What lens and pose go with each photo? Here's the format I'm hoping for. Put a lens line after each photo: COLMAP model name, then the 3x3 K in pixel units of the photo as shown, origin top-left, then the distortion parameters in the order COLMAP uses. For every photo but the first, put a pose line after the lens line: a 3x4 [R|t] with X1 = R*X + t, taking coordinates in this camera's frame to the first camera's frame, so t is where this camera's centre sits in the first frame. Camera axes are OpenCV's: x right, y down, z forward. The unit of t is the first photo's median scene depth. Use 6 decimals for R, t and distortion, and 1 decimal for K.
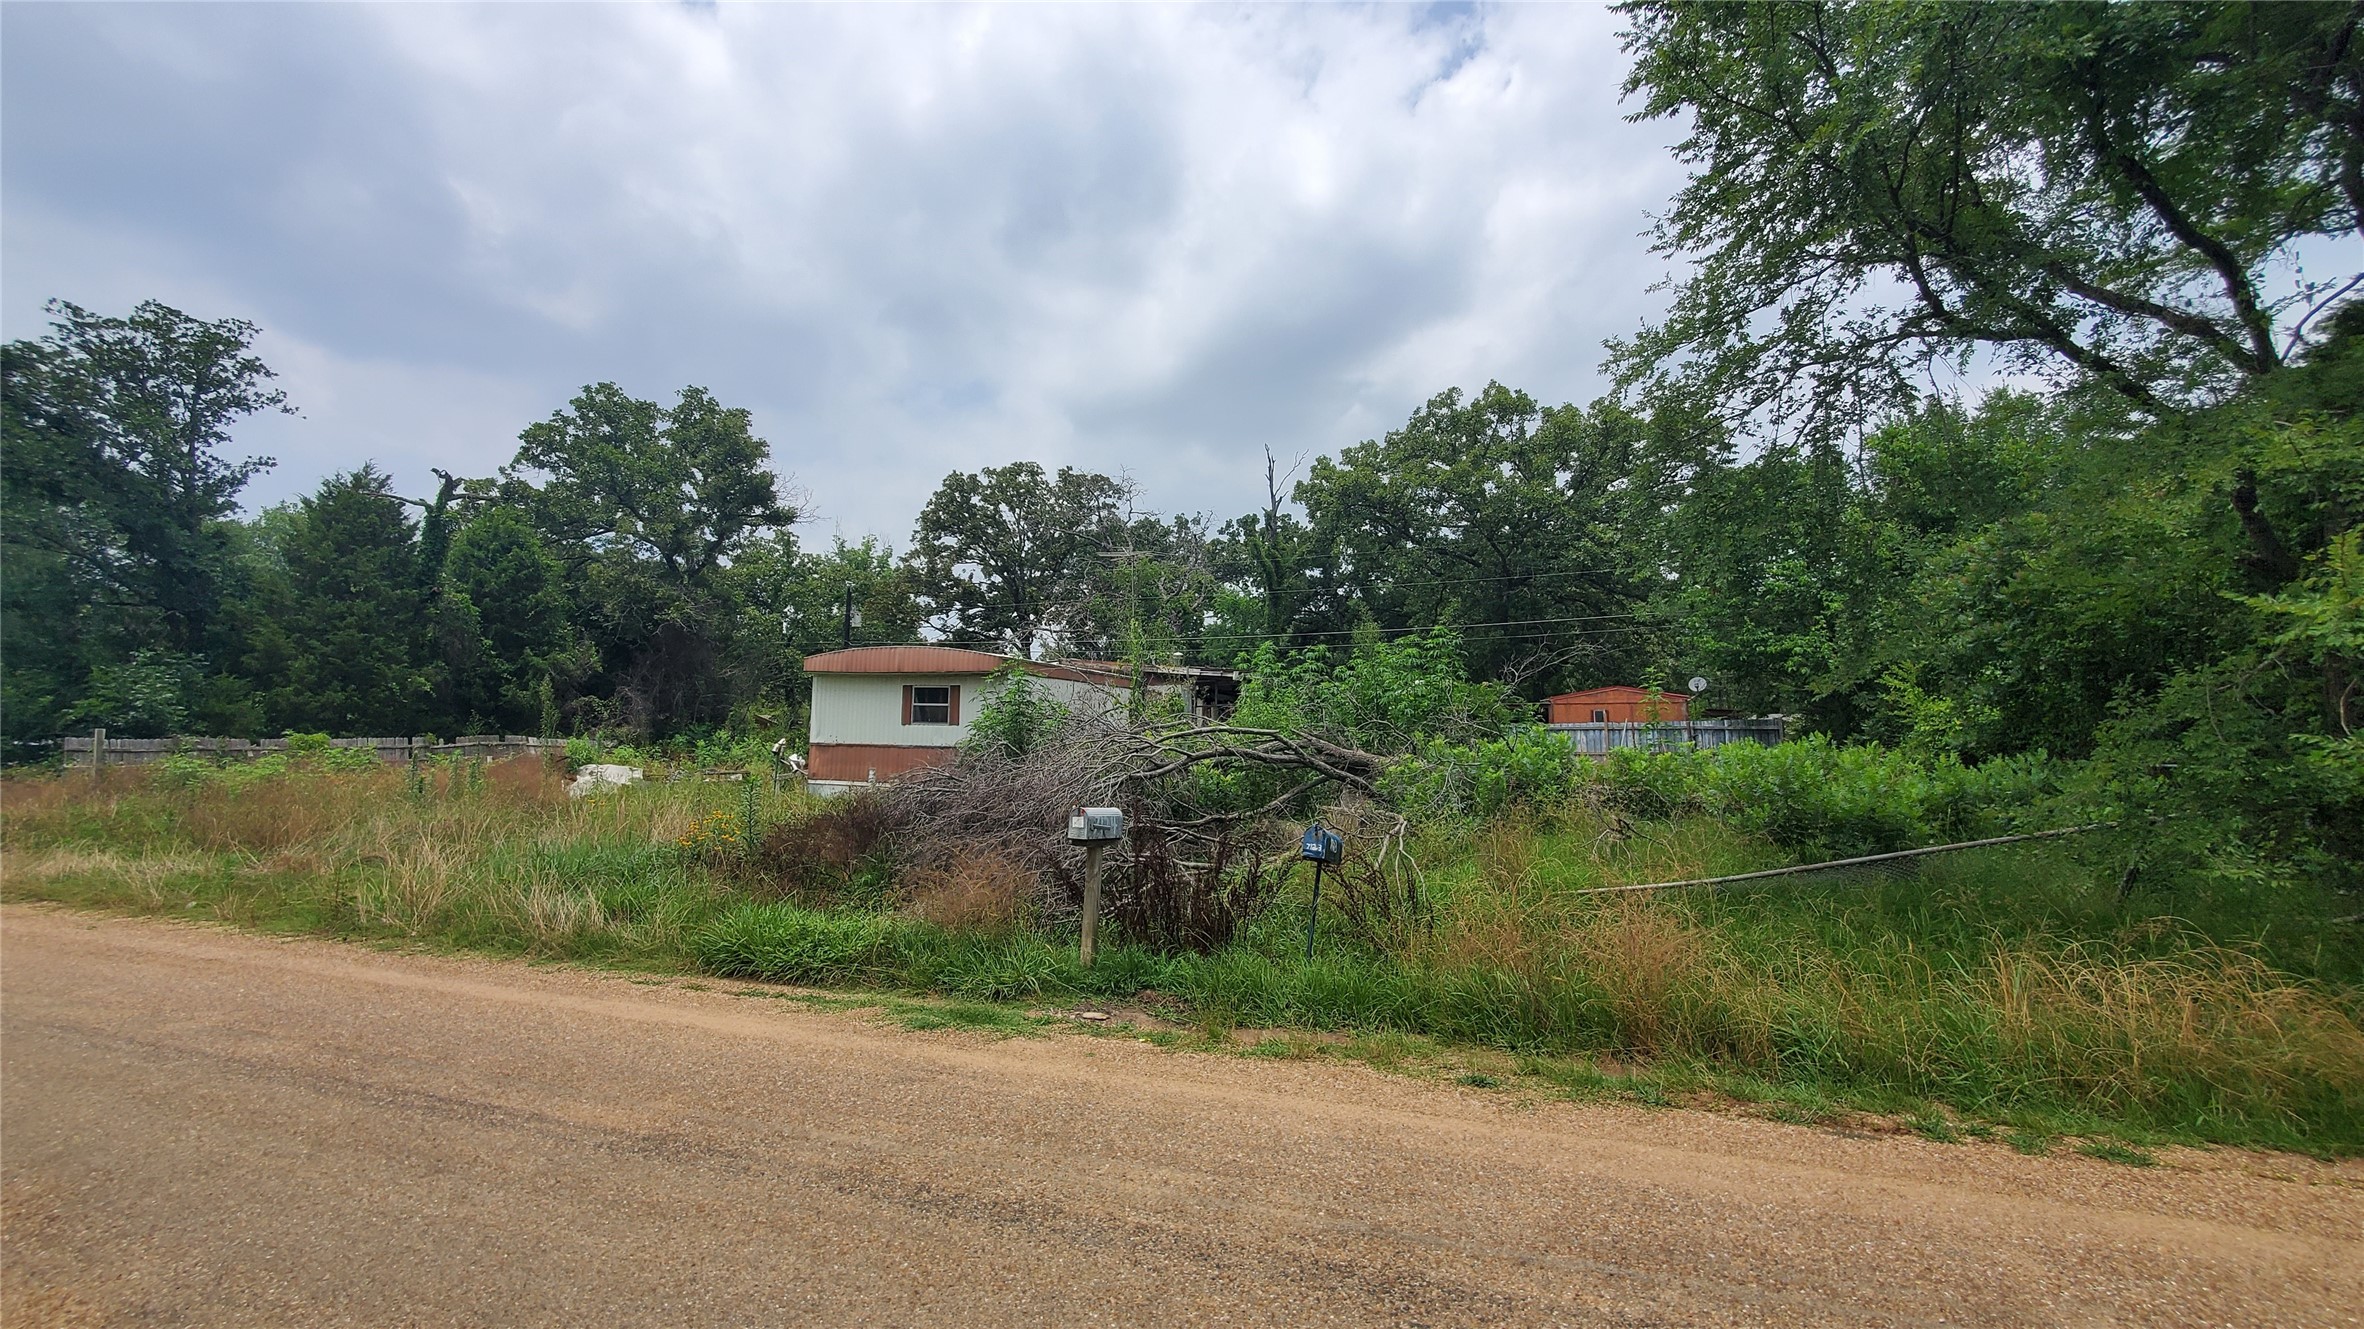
lens RADIAL K [[943.5, 0, 1182.7], [0, 943.5, 658.0], [0, 0, 1]] dist [0.009150, -0.004520]
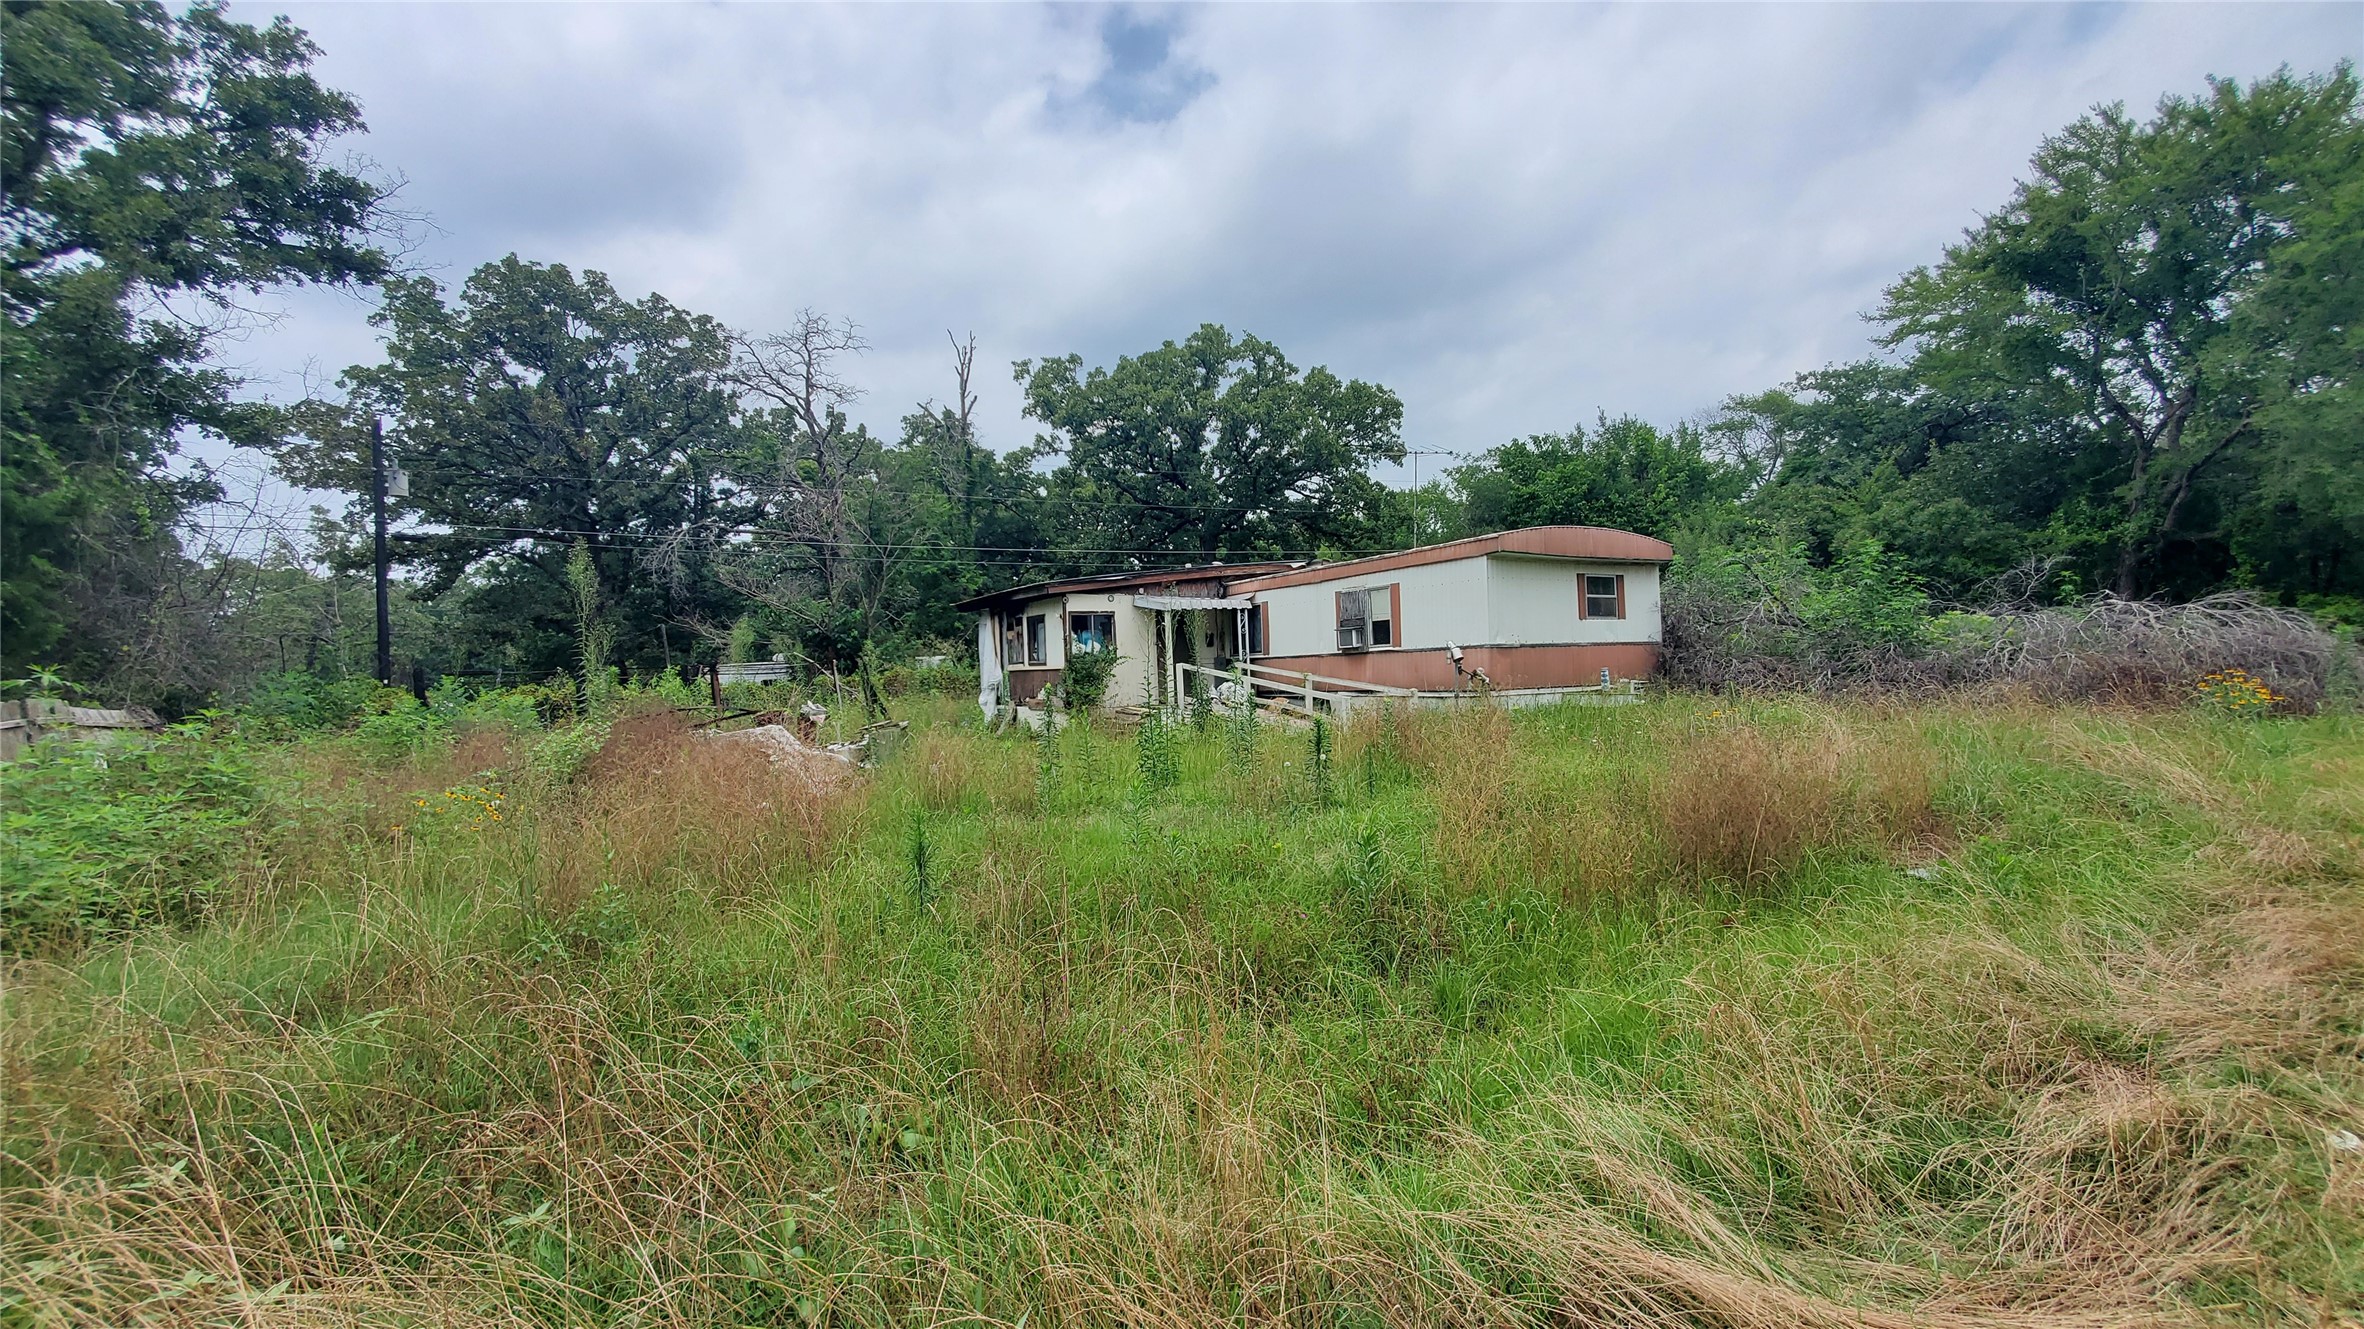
lens RADIAL K [[943.5, 0, 1182.7], [0, 943.5, 658.0], [0, 0, 1]] dist [0.009150, -0.004520]
pose [[0.654202, -0.028398, 0.755787, -2.334975], [-0.014505, 0.998640, 0.050079, 0.133416], [-0.756181, -0.043725, 0.652900, 1.391783]]
